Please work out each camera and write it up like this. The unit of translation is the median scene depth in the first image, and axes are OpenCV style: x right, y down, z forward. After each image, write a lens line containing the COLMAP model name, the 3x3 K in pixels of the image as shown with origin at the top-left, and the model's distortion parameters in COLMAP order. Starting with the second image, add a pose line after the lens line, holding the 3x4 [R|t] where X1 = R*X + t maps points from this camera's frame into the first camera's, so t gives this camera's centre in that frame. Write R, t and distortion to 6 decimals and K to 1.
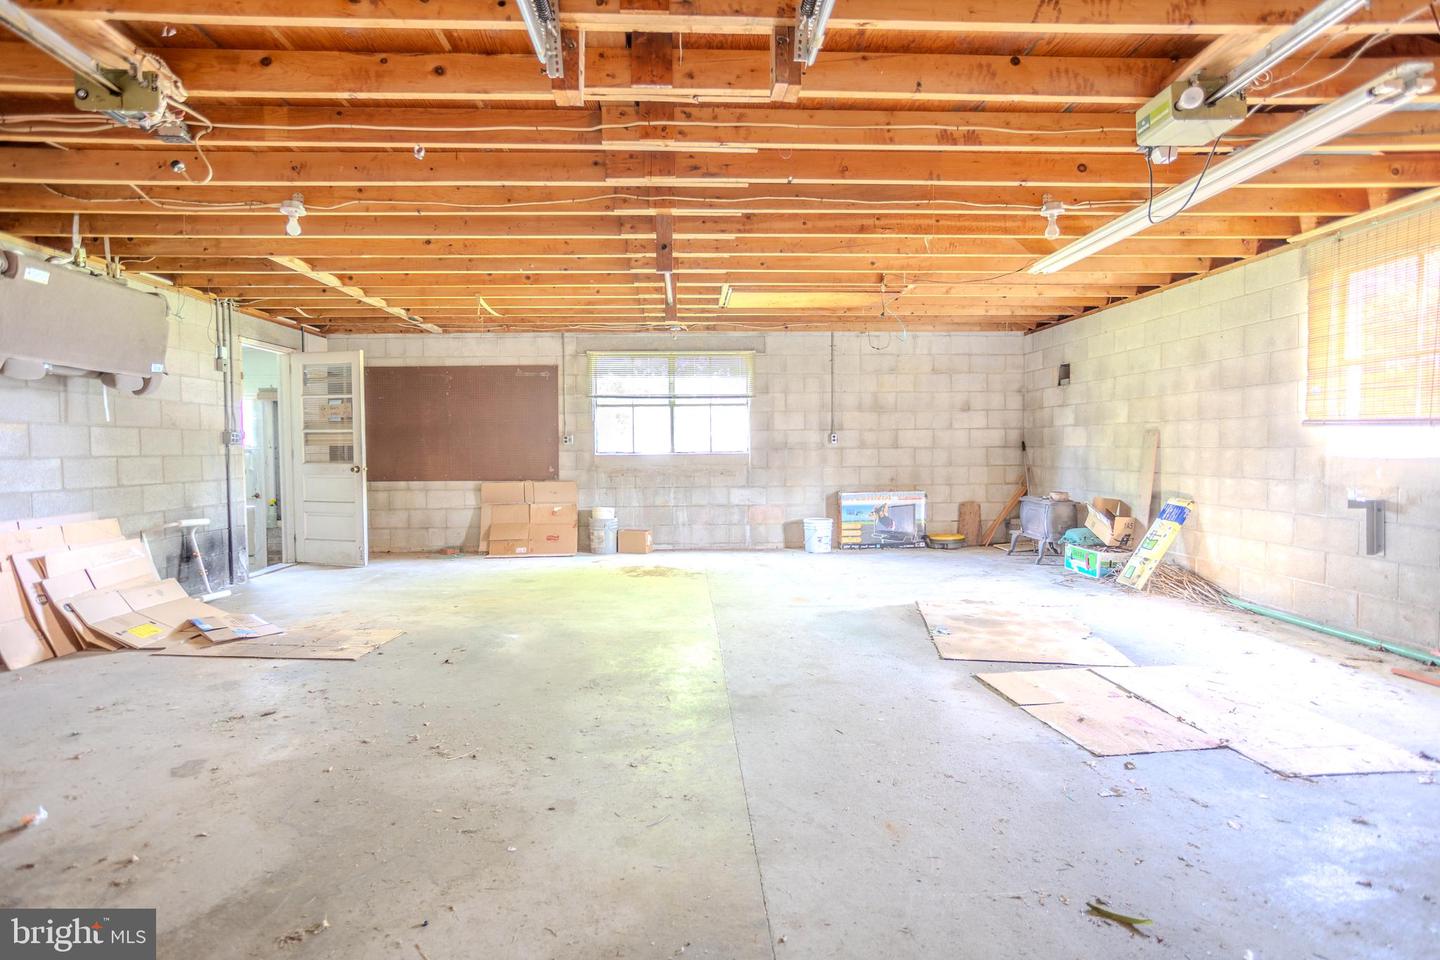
lens RADIAL K [[704.0, 0, 712.3], [0, 704.0, 484.5], [0, 0, 1]] dist [-0.043128, 0.022695]
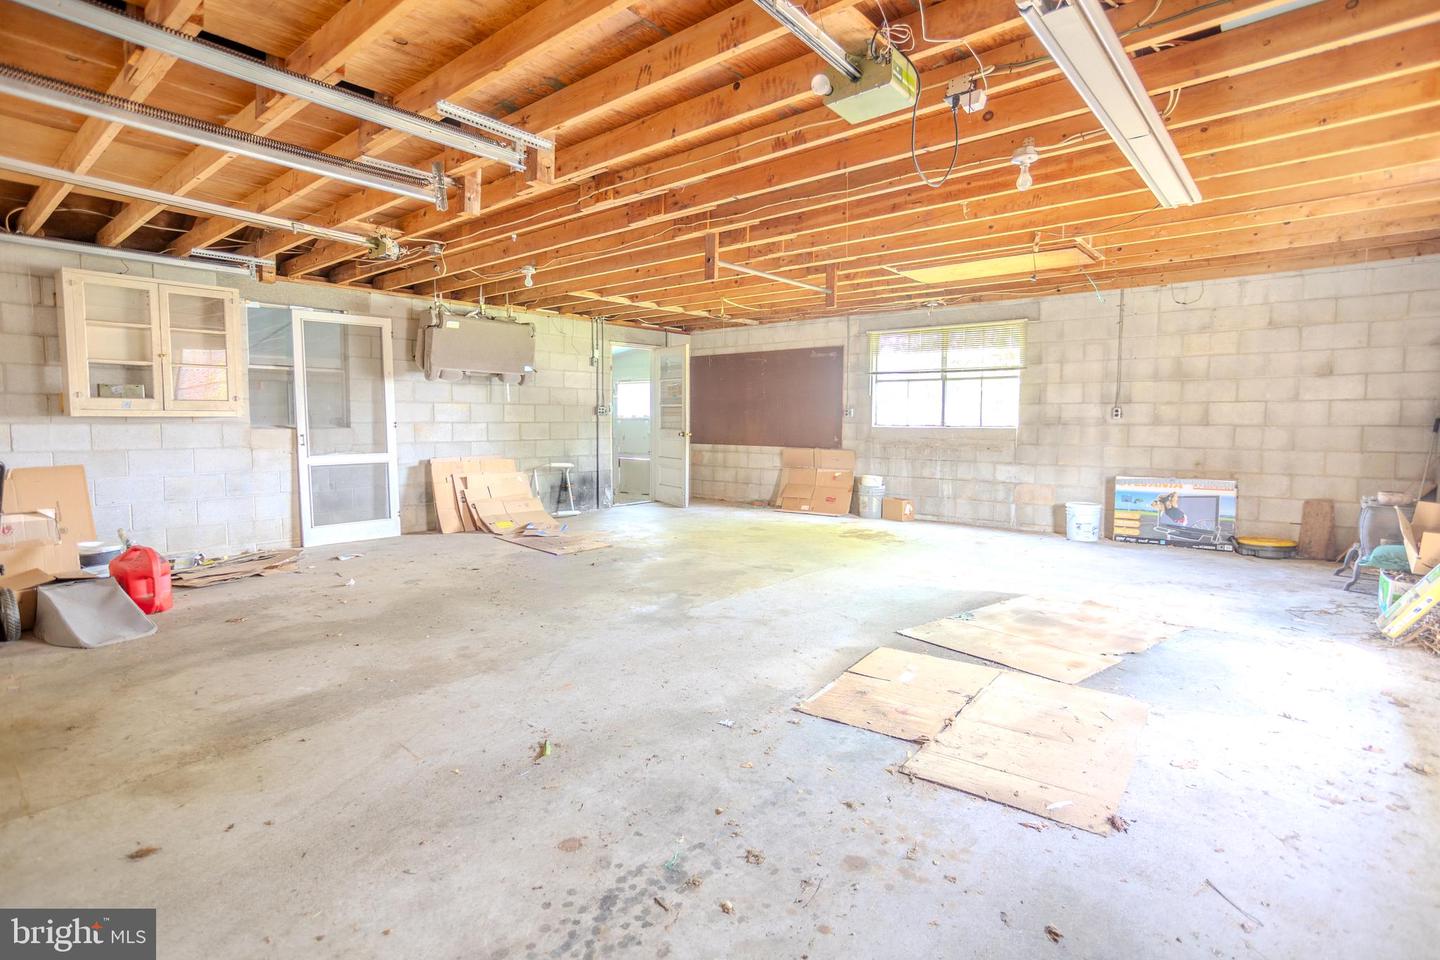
lens RADIAL K [[704.0, 0, 721.7], [0, 704.0, 484.6], [0, 0, 1]] dist [-0.043128, 0.022695]
pose [[0.742465, 0.071381, -0.666071, 0.445788], [-0.043607, 0.997348, 0.058275, -0.007208], [0.668464, -0.014222, 0.743608, 0.042620]]
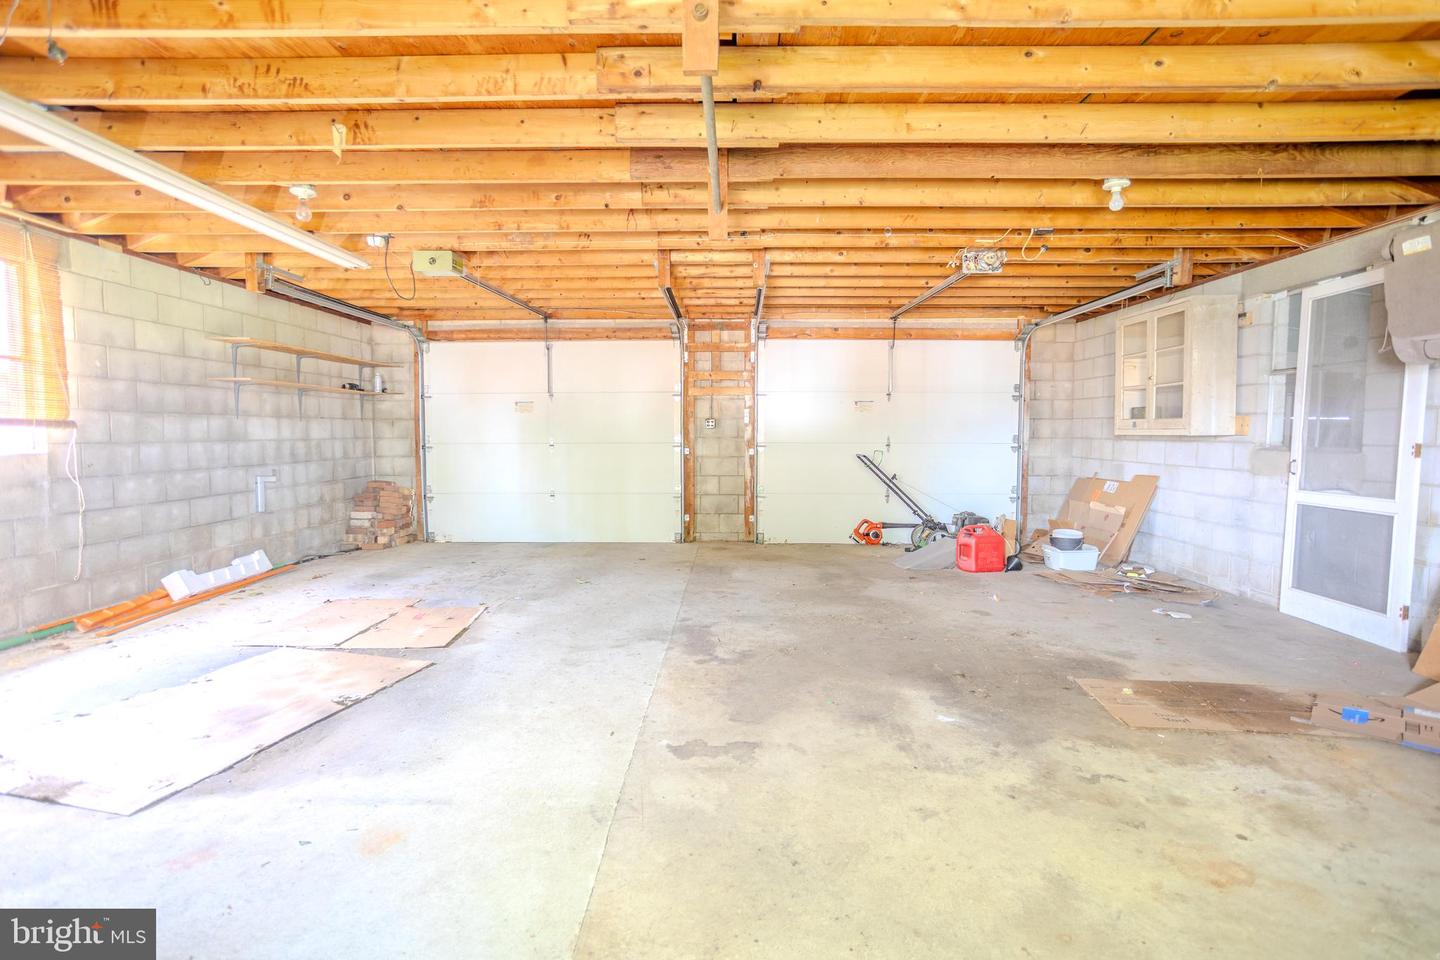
lens RADIAL K [[704.0, 0, 714.9], [0, 704.0, 477.7], [0, 0, 1]] dist [-0.043128, 0.022695]
pose [[-0.997971, 0.003960, 0.063548, -0.065932], [0.011407, 0.993037, 0.117250, -0.062366], [-0.062642, 0.117737, -0.991067, 1.050873]]
